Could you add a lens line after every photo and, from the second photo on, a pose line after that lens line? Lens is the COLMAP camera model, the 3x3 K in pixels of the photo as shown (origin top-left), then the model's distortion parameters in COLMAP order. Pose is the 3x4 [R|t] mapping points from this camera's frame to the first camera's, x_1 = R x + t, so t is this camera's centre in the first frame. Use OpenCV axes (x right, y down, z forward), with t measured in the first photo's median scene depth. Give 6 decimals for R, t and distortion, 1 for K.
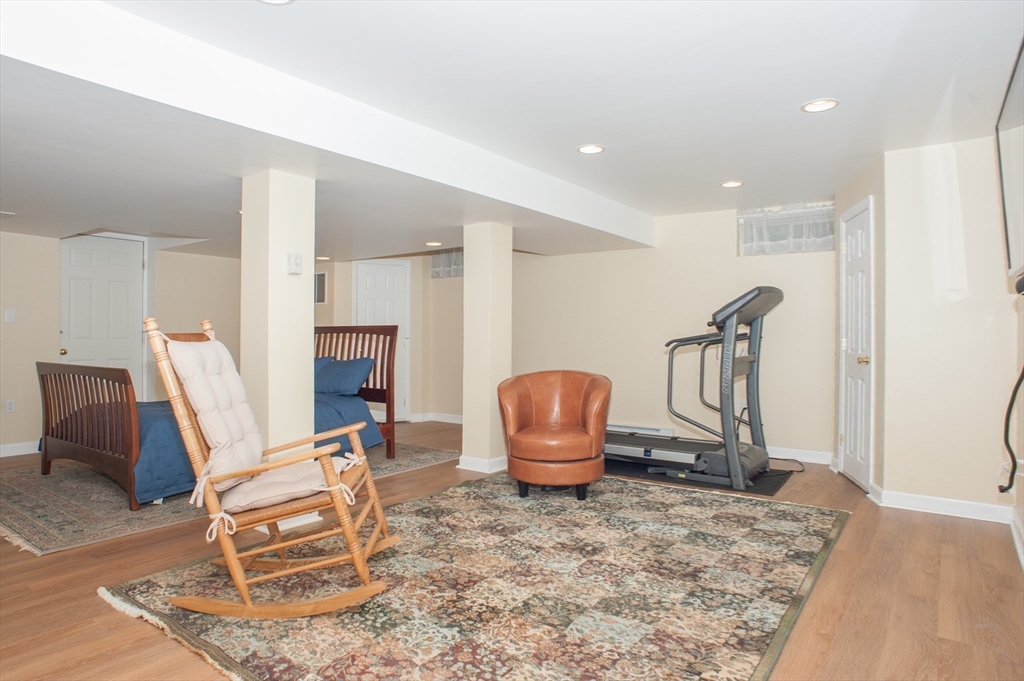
lens RADIAL K [[589.9, 0, 512.0], [0, 589.9, 340.5], [0, 0, 1]] dist [-0.086992, 0.061747]
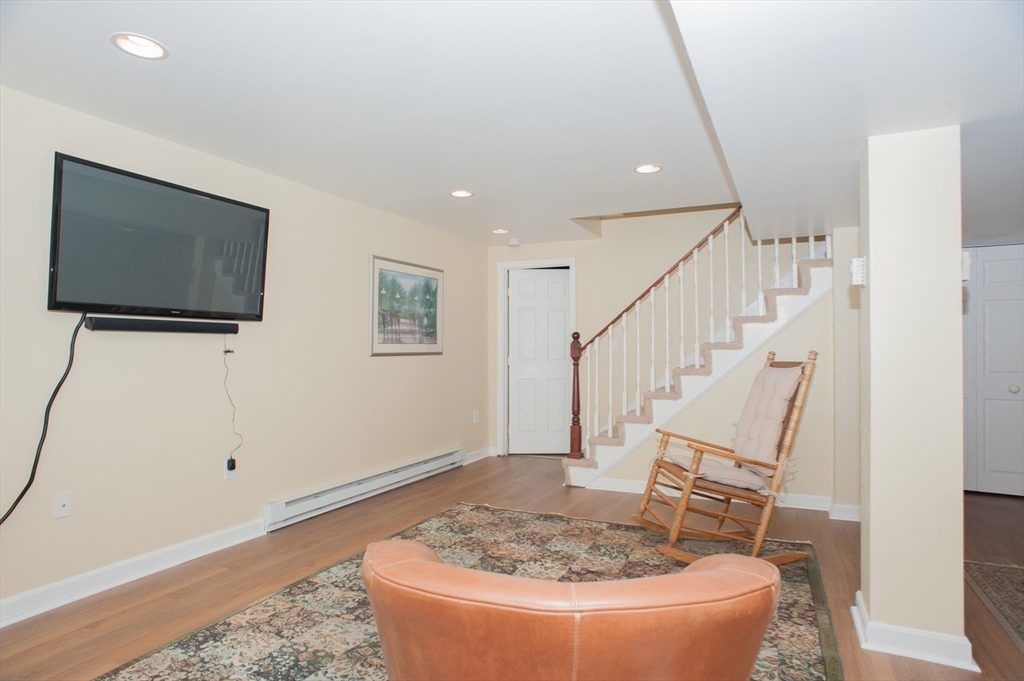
lens RADIAL K [[568.5, 0, 512.0], [0, 568.5, 340.5], [0, 0, 1]] dist [-0.083106, 0.069119]
pose [[-0.982936, -0.005329, -0.183870, 0.254751], [-0.003049, 0.999915, -0.012683, -0.045222], [0.183922, -0.011906, -0.982869, 2.153225]]
